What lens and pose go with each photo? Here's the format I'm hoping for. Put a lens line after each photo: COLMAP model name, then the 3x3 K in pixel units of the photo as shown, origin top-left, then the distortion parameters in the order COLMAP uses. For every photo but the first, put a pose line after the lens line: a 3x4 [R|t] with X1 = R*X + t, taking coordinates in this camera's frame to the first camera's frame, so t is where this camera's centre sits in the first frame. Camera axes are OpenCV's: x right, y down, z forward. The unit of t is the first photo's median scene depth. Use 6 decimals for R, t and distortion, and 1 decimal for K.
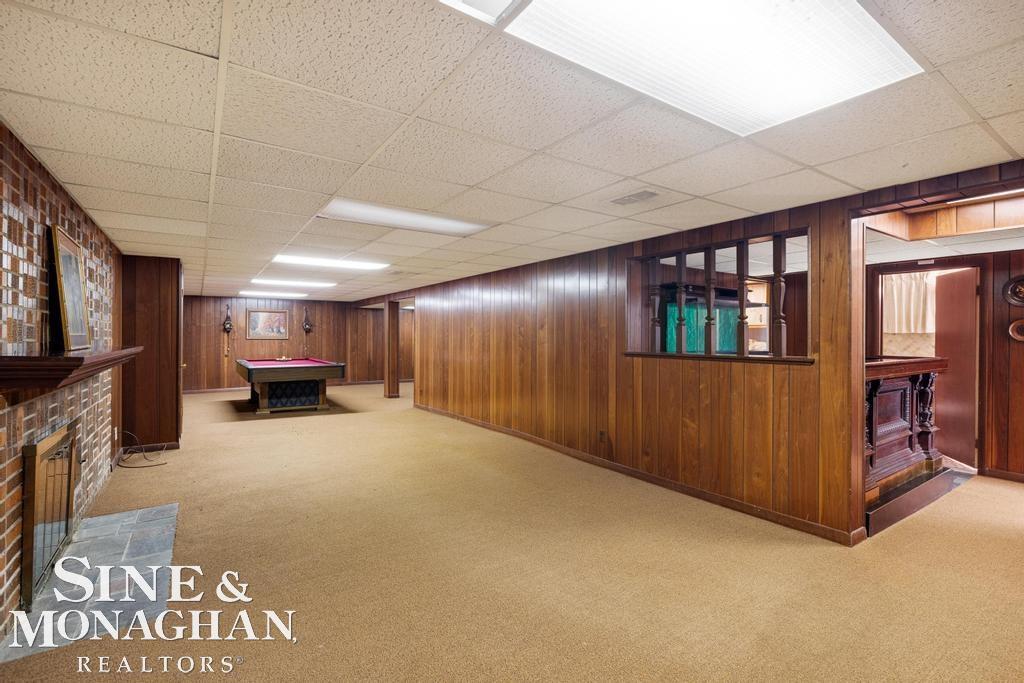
lens RADIAL K [[464.2, 0, 513.1], [0, 464.2, 336.6], [0, 0, 1]] dist [0.002207, 0.000279]
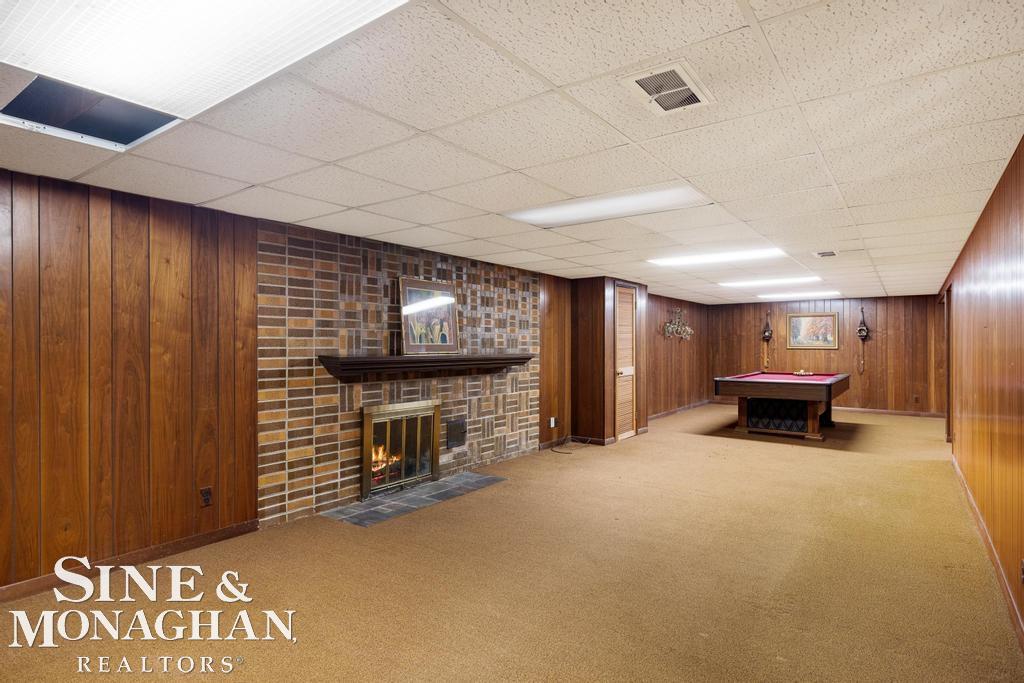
lens RADIAL K [[550.9, 0, 512.2], [0, 550.9, 344.8], [0, 0, 1]] dist [0.001002, 0.000115]
pose [[0.336251, -0.004201, -0.941763, 0.265404], [0.001532, 0.999991, -0.003914, 0.001298], [0.941771, -0.000127, 0.336254, 0.197724]]
